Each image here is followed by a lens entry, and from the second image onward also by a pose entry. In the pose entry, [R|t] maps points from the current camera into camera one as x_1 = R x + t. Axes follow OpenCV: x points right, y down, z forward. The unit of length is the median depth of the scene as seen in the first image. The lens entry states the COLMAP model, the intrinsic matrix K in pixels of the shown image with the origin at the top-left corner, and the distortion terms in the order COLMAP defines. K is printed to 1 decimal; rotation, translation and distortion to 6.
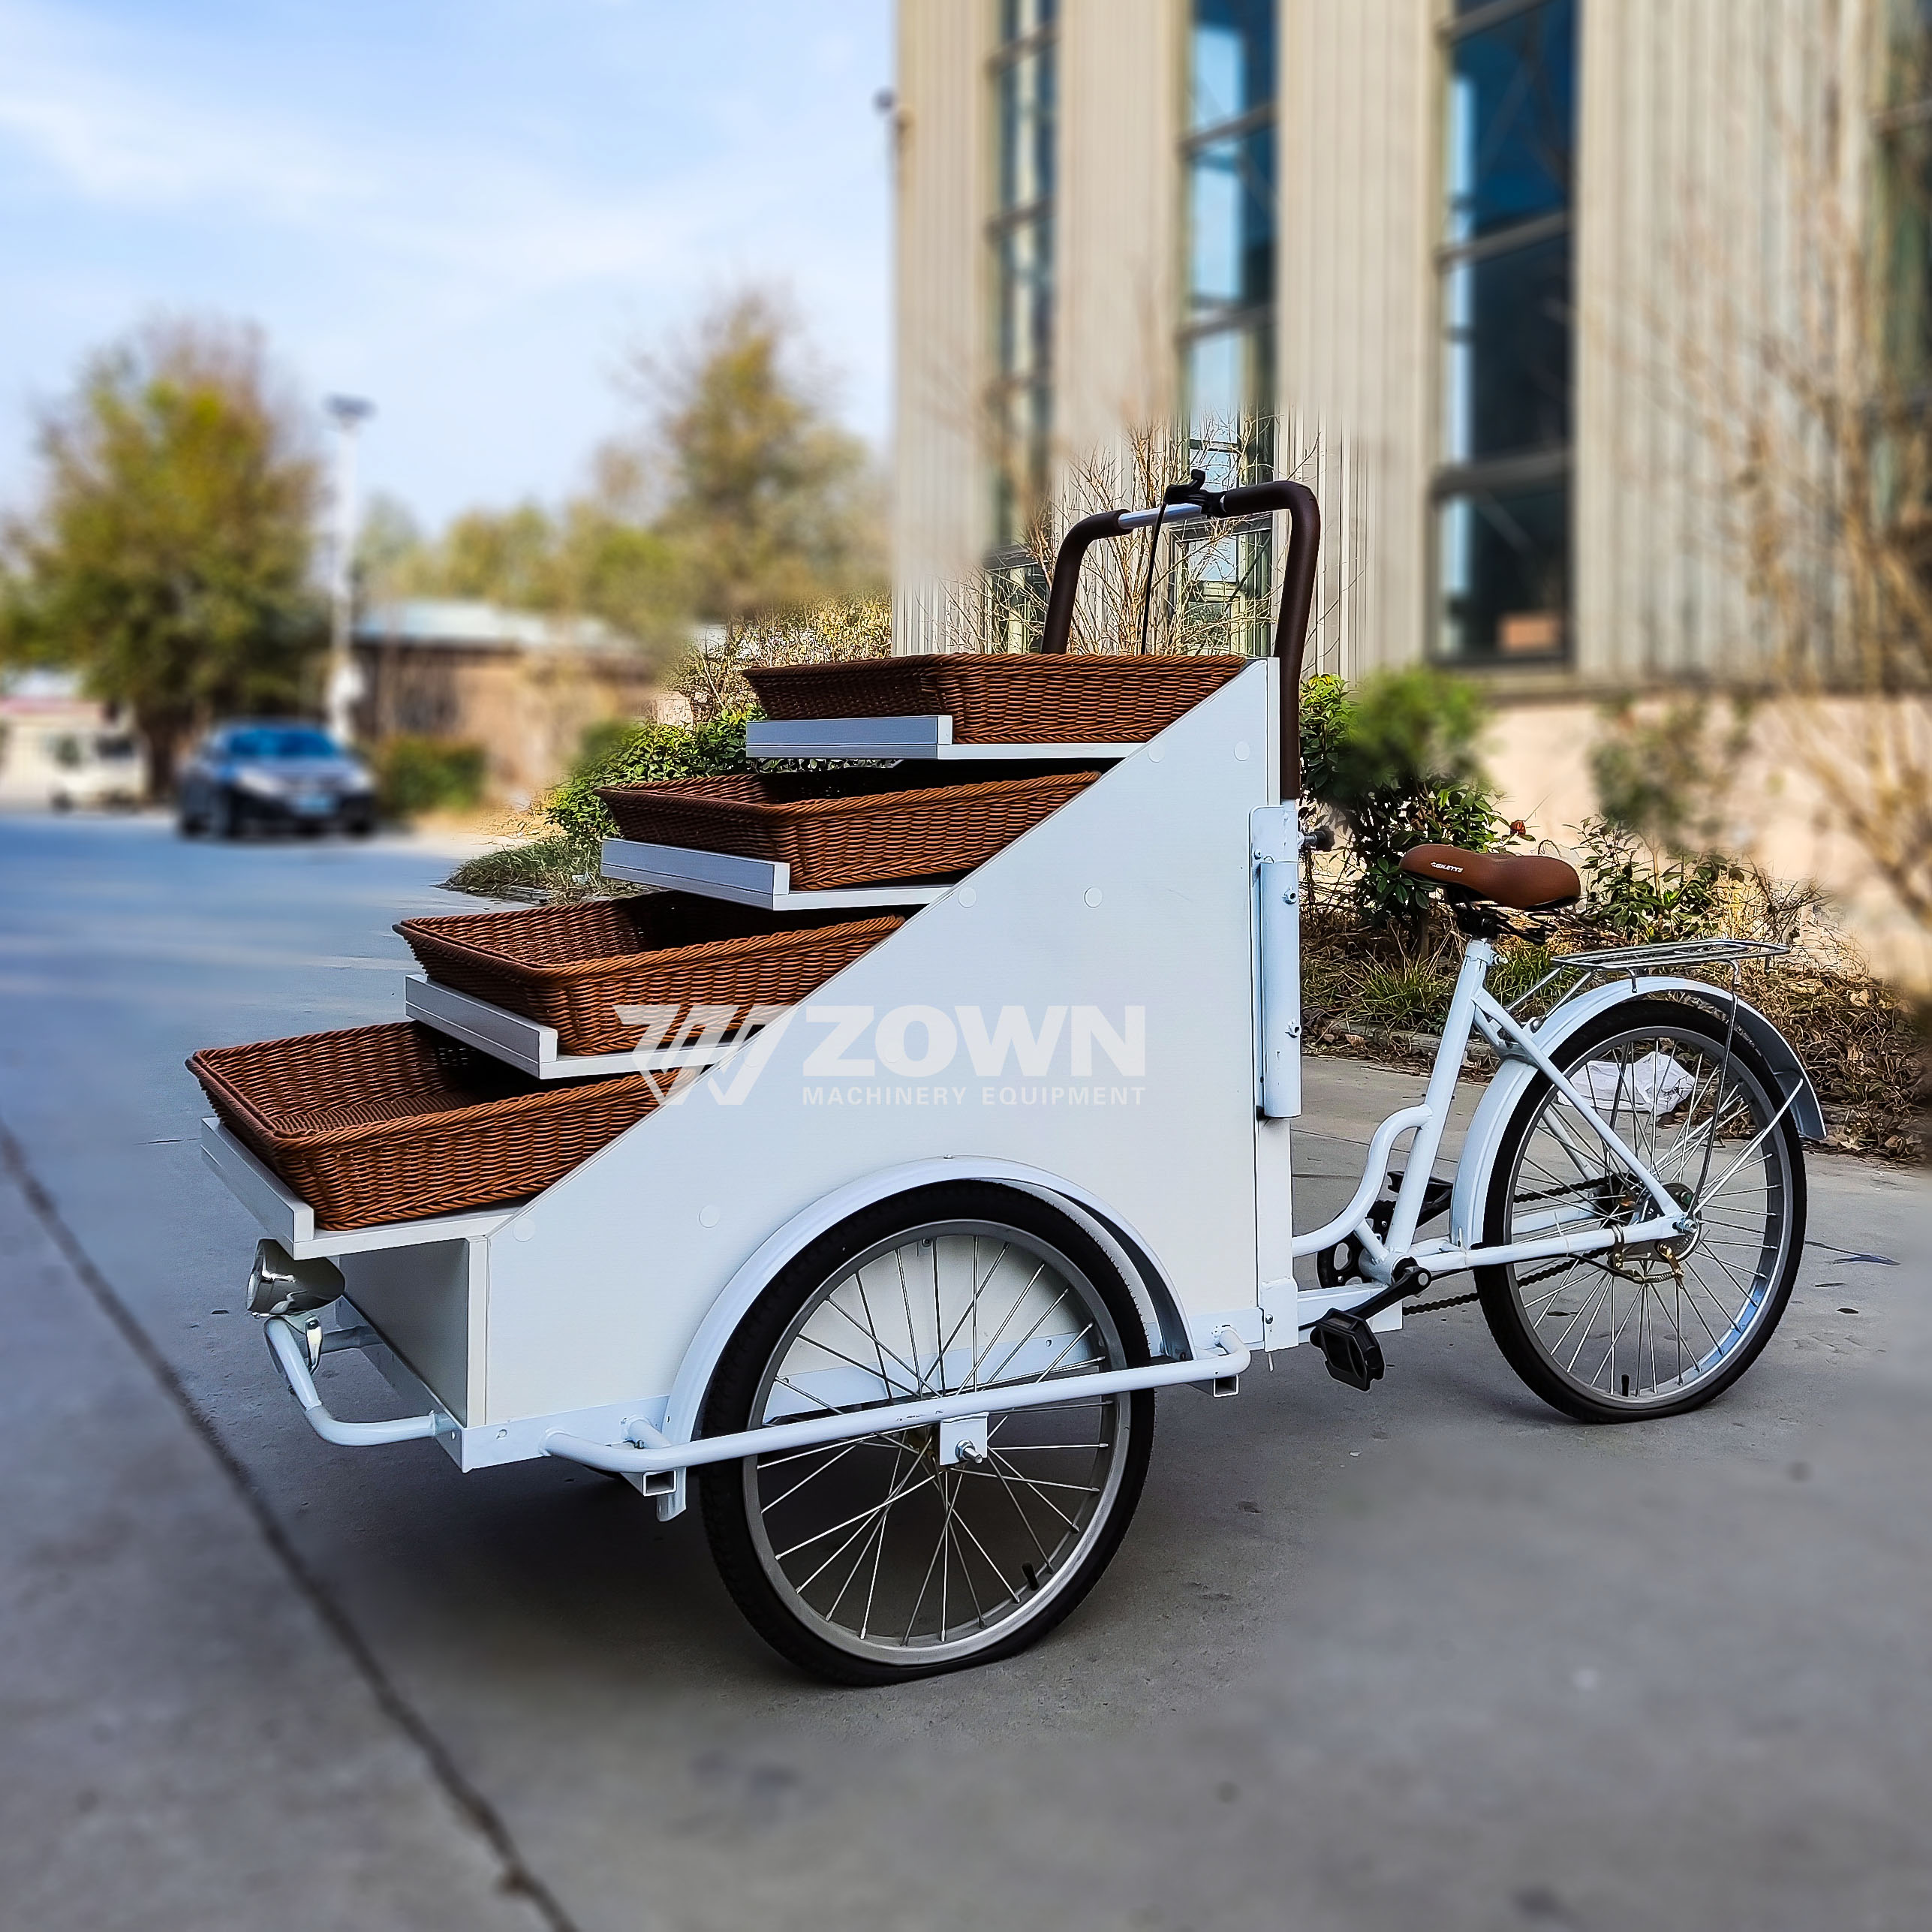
lens RADIAL K [[2275.6, 0, 966.0], [0, 2275.6, 889.4], [0, 0, 1]] dist [0.047234, 0.015872]
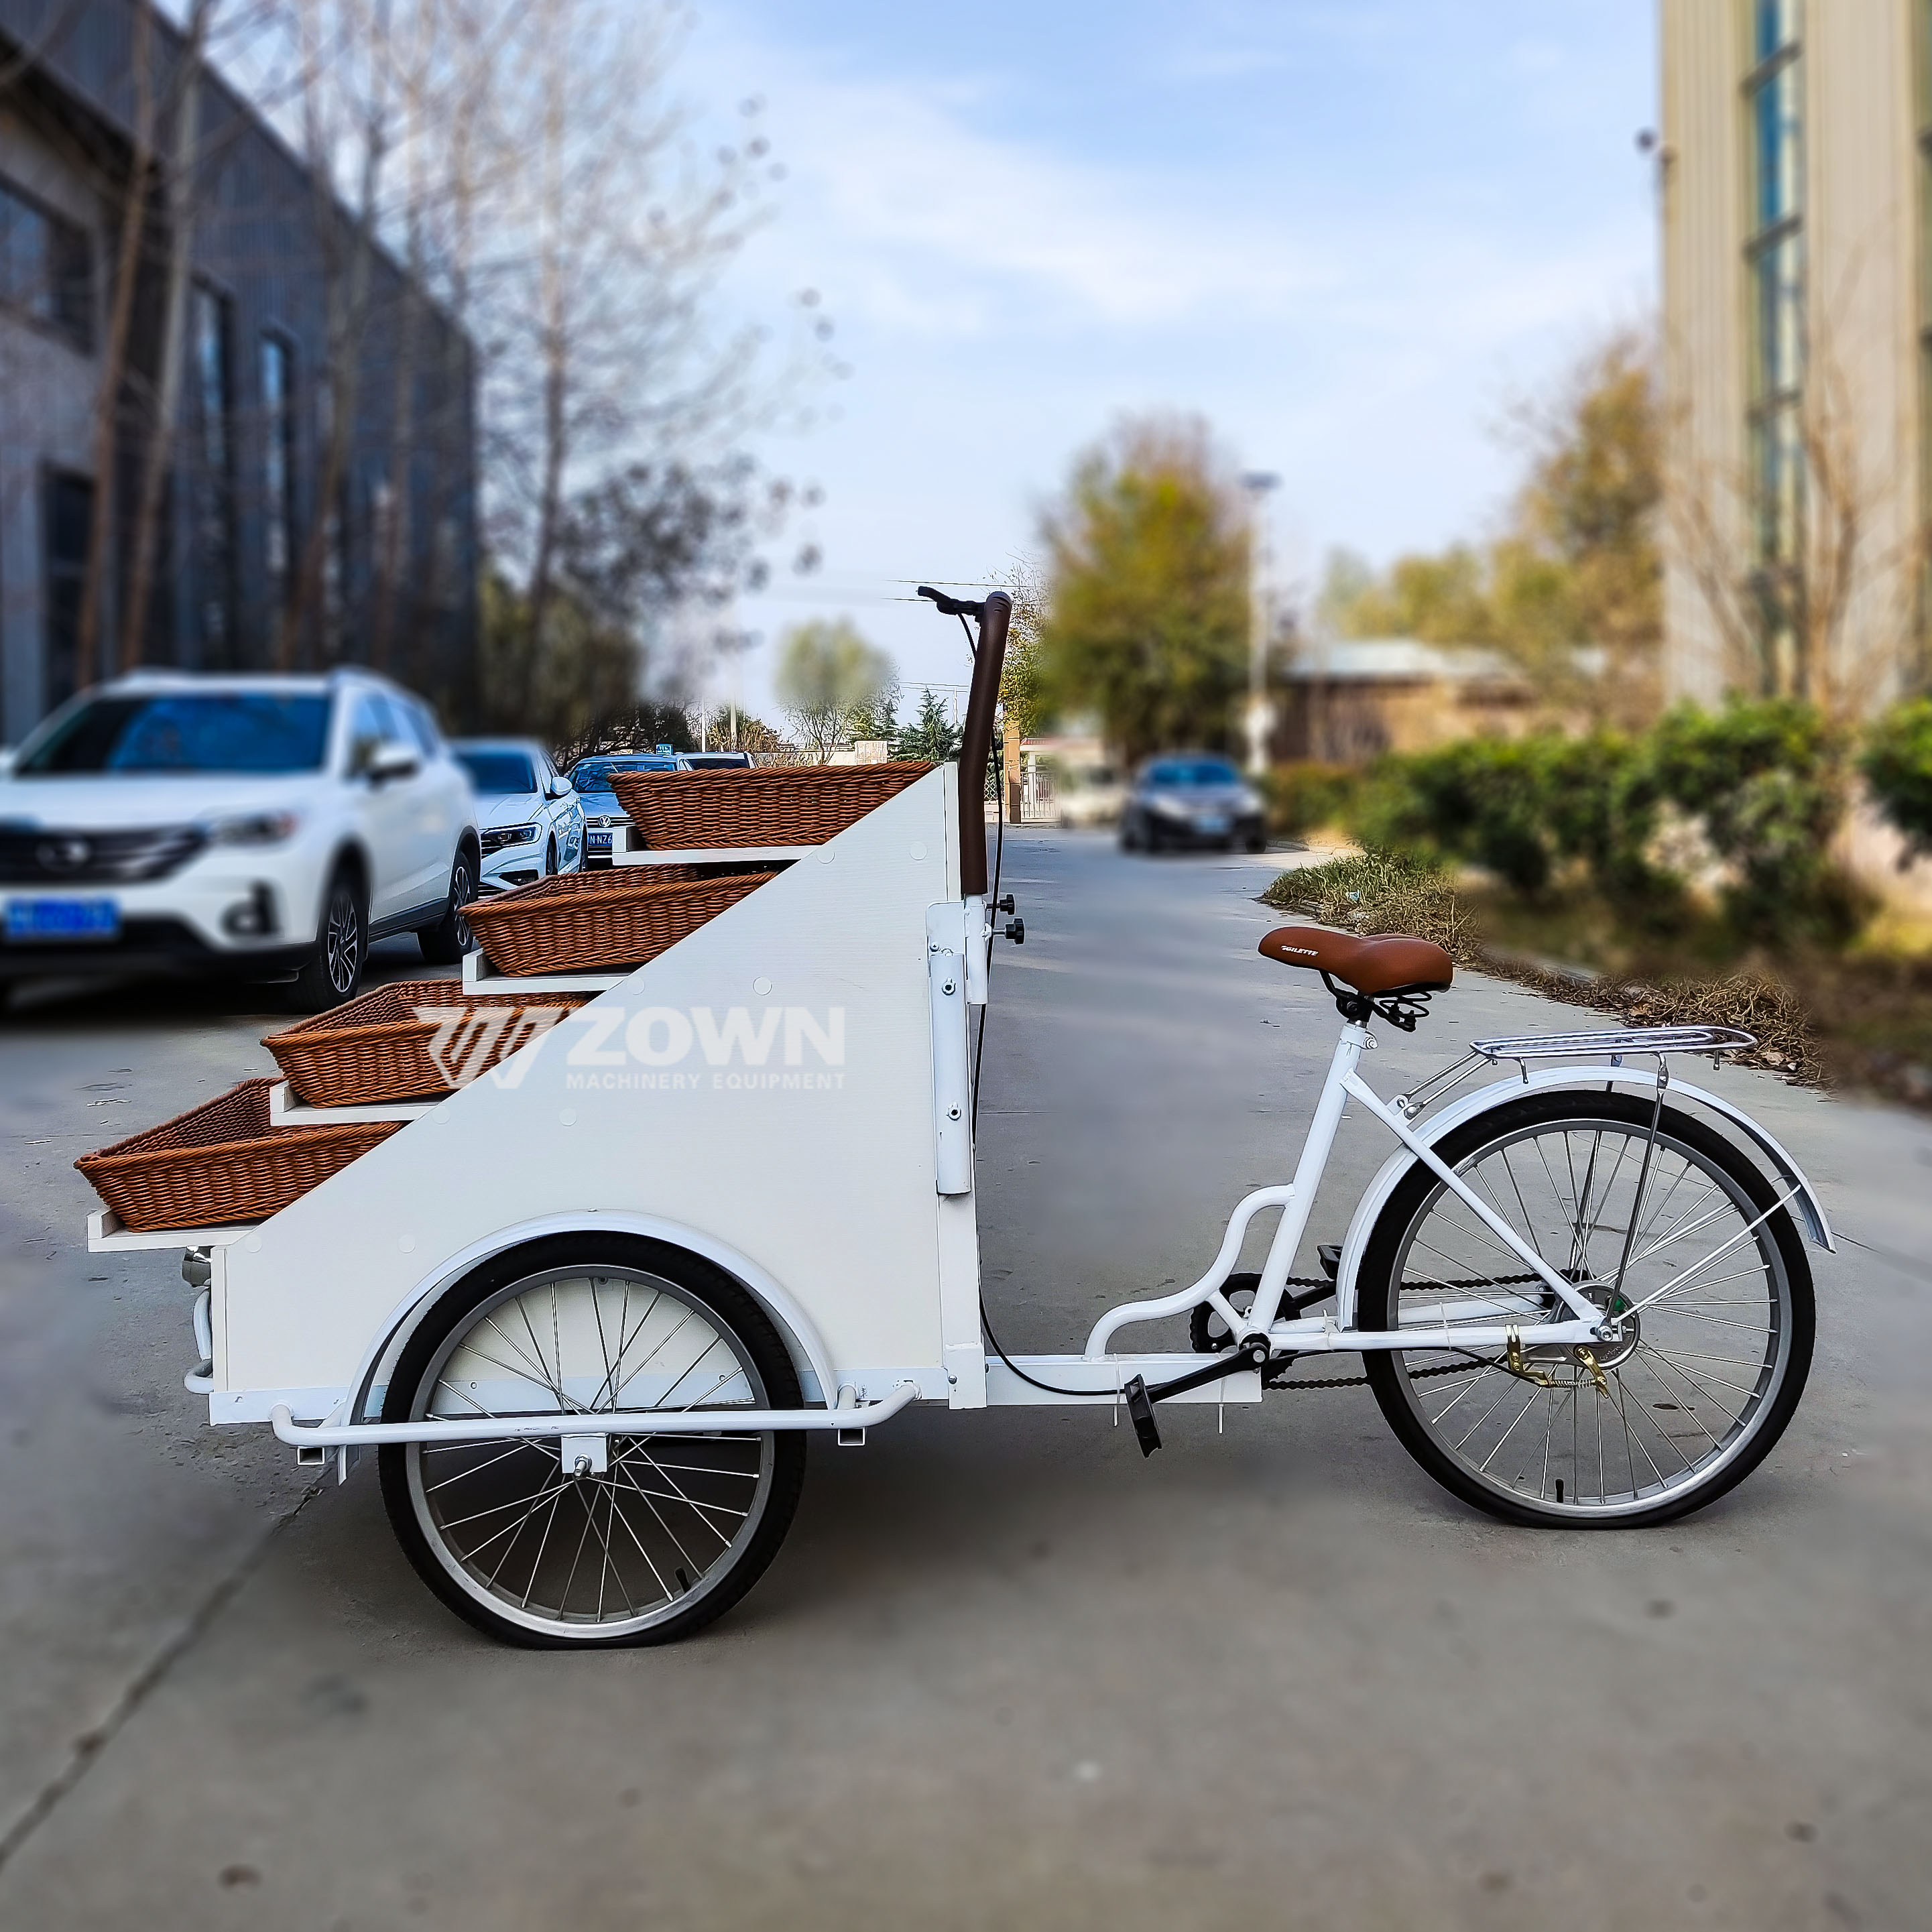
lens RADIAL K [[1966.0, 0, 878.5], [0, 1966.0, 966.4], [0, 0, 1]] dist [0.085645, -0.115623]
pose [[0.872799, 0.023064, -0.487535, 0.456312], [-0.003602, 0.999160, 0.040819, -0.036228], [0.488067, -0.033870, 0.872149, 0.149876]]
